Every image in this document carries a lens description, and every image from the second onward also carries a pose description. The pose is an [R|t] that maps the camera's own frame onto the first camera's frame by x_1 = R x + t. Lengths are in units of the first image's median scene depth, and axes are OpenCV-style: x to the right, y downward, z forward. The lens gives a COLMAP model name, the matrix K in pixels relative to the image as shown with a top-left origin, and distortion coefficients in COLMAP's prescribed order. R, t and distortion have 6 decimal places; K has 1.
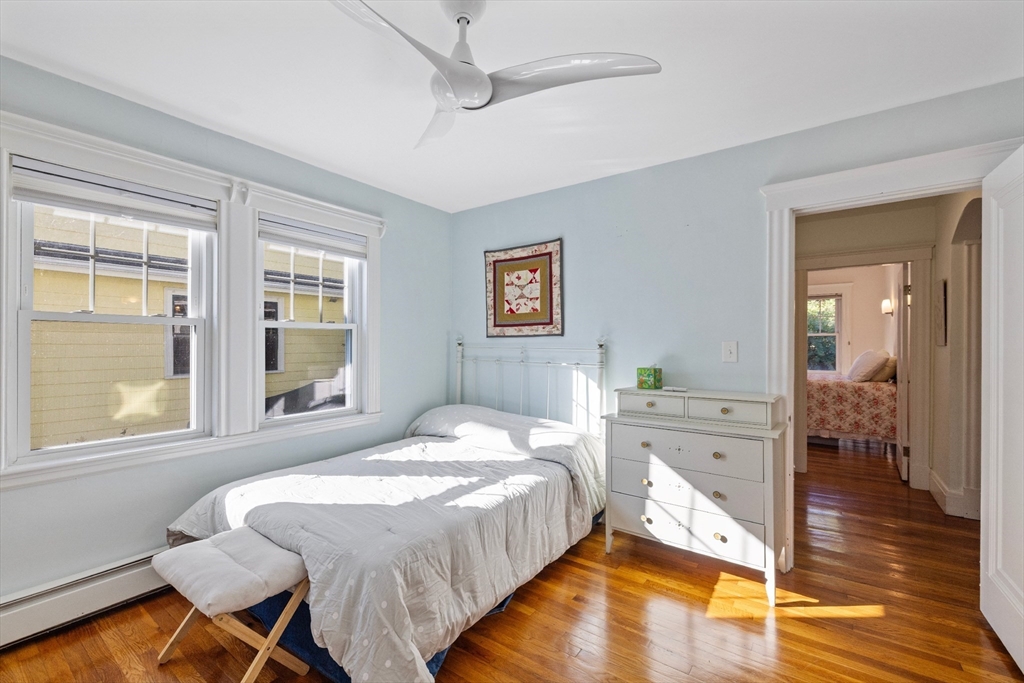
lens RADIAL K [[440.3, 0, 511.4], [0, 440.3, 335.7], [0, 0, 1]] dist [-0.005322, -0.000211]
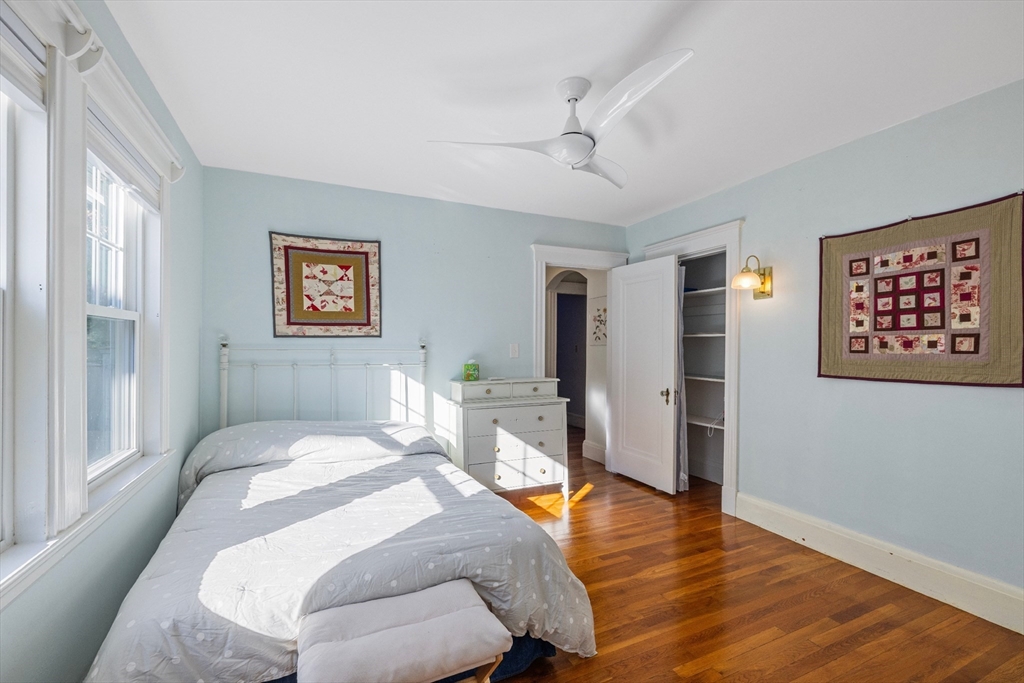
lens RADIAL K [[438.6, 0, 512.0], [0, 438.6, 341.5], [0, 0, 1]] dist [-0.000642, -0.000056]
pose [[0.483175, 0.006694, 0.875498, -0.609196], [-0.017683, 0.999841, 0.002115, 0.002575], [-0.875345, -0.016503, 0.483217, 0.234674]]
